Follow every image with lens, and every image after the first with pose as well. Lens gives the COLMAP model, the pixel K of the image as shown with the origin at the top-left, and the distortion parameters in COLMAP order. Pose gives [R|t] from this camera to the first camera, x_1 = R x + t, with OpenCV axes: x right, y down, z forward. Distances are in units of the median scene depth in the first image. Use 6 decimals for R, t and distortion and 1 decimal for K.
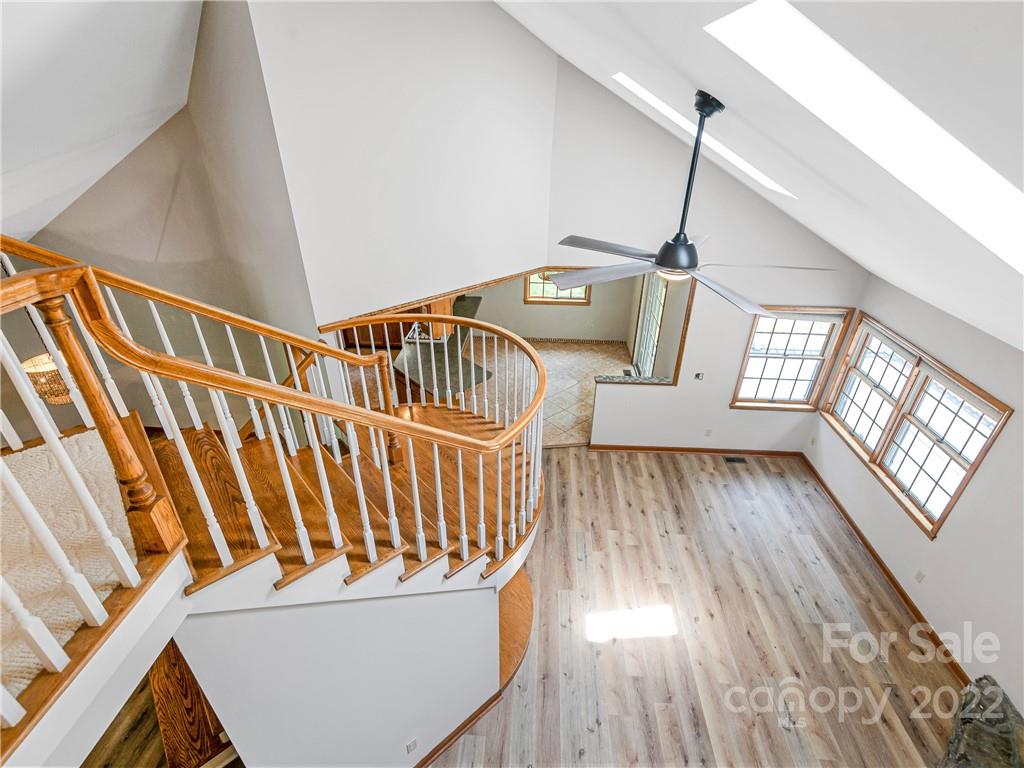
lens RADIAL K [[475.9, 0, 512.0], [0, 475.9, 384.0], [0, 0, 1]] dist [0.013079, 0.000090]
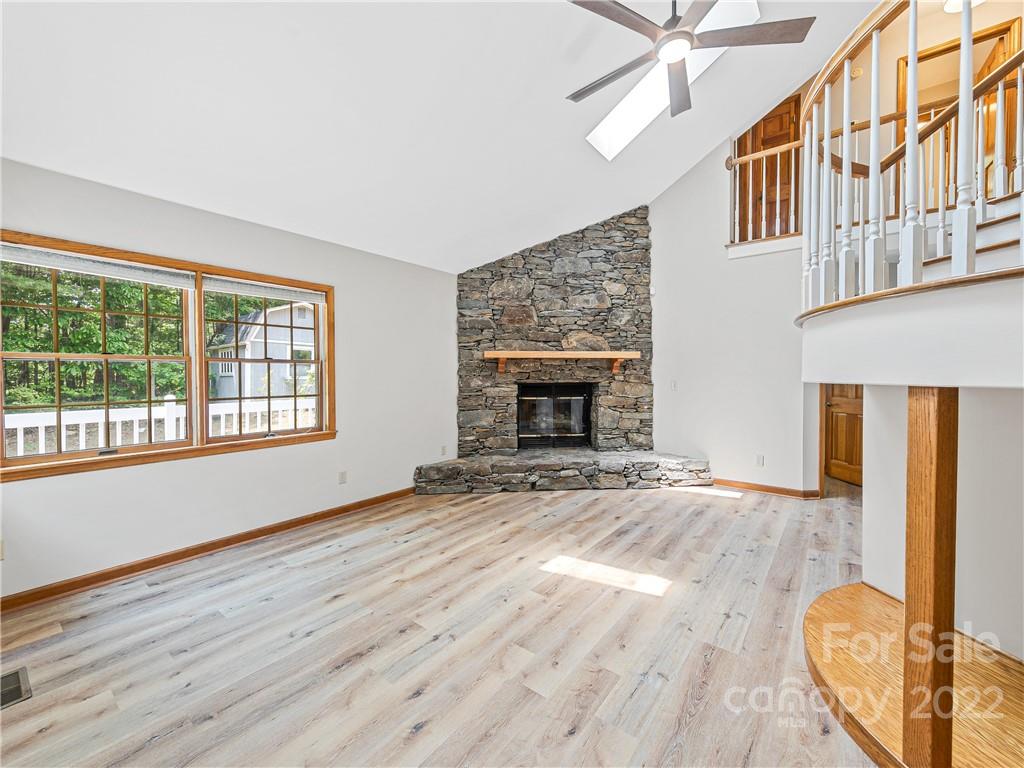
lens RADIAL K [[420.9, 0, 510.3], [0, 420.9, 379.9], [0, 0, 1]] dist [0.002204, 0.000009]
pose [[-0.827068, -0.009174, 0.562028, 0.046446], [0.281877, 0.858291, 0.428815, -0.055014], [-0.486317, 0.513081, -0.707279, 1.201482]]
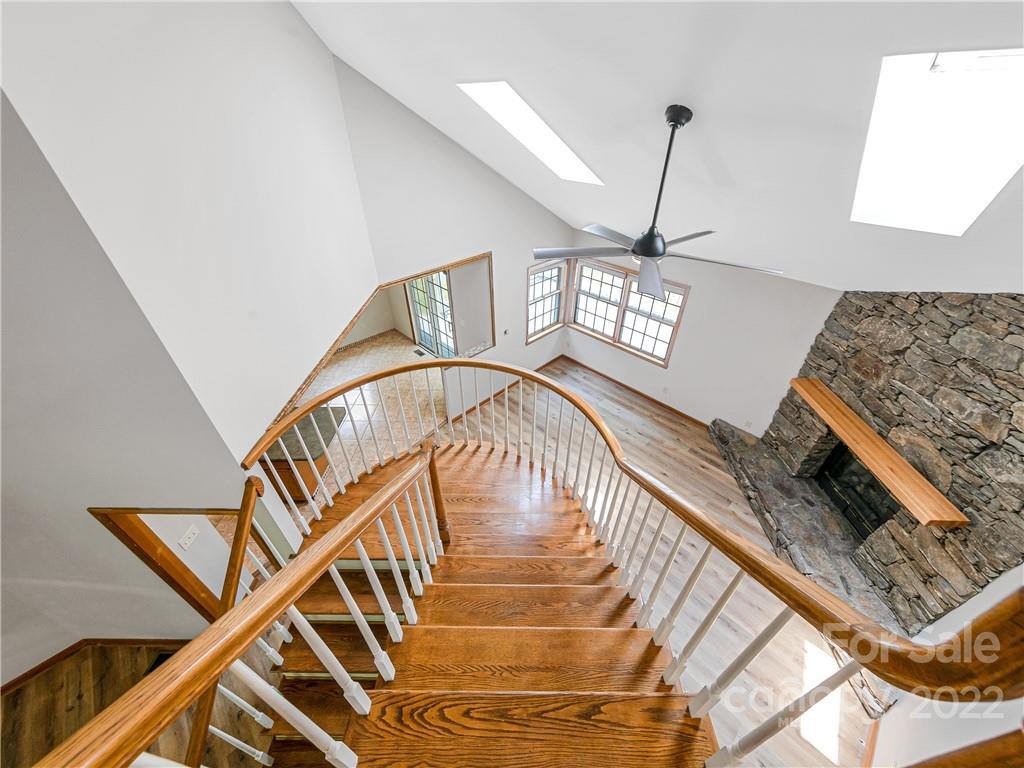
lens RADIAL K [[375.6, 0, 510.0], [0, 375.6, 380.5], [0, 0, 1]] dist [0.006883, 0.000001]
pose [[0.670516, -0.440119, 0.597247, -0.327754], [0.376954, 0.895479, 0.236692, -0.164633], [-0.638995, 0.066429, 0.766337, 0.255848]]
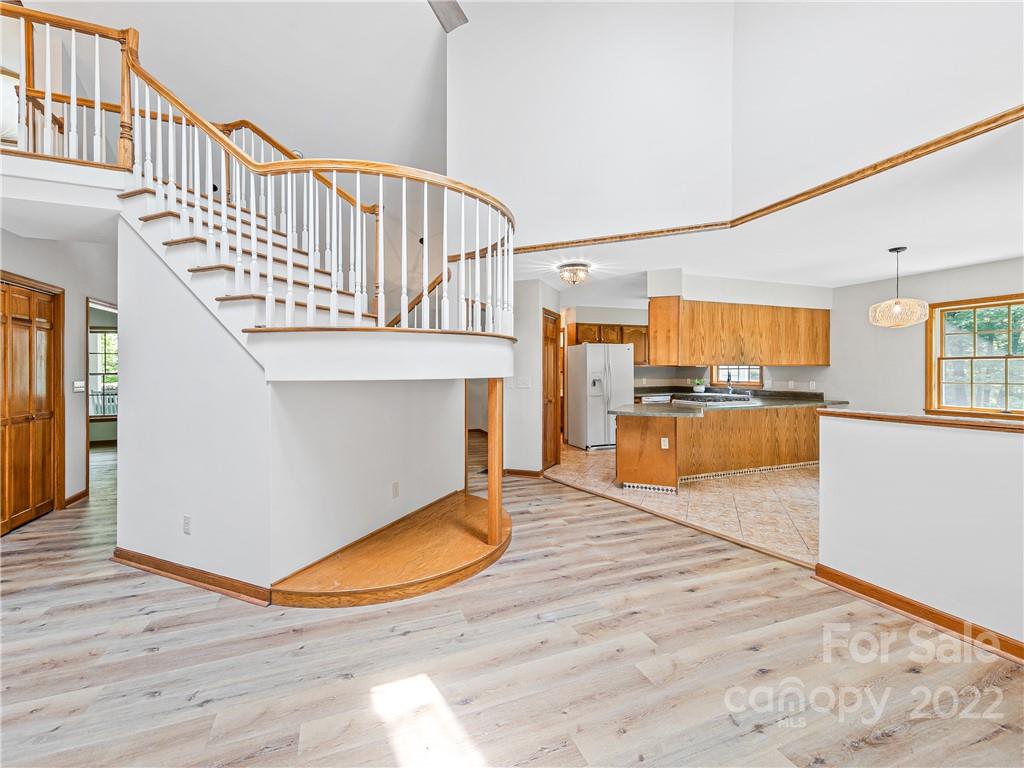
lens RADIAL K [[438.1, 0, 511.0], [0, 438.1, 369.2], [0, 0, 1]] dist [0.001520, 0.000031]
pose [[0.429661, -0.006125, -0.902969, 0.566049], [-0.448009, 0.866777, -0.219056, 0.253394], [0.784015, 0.498658, 0.369677, 0.668123]]
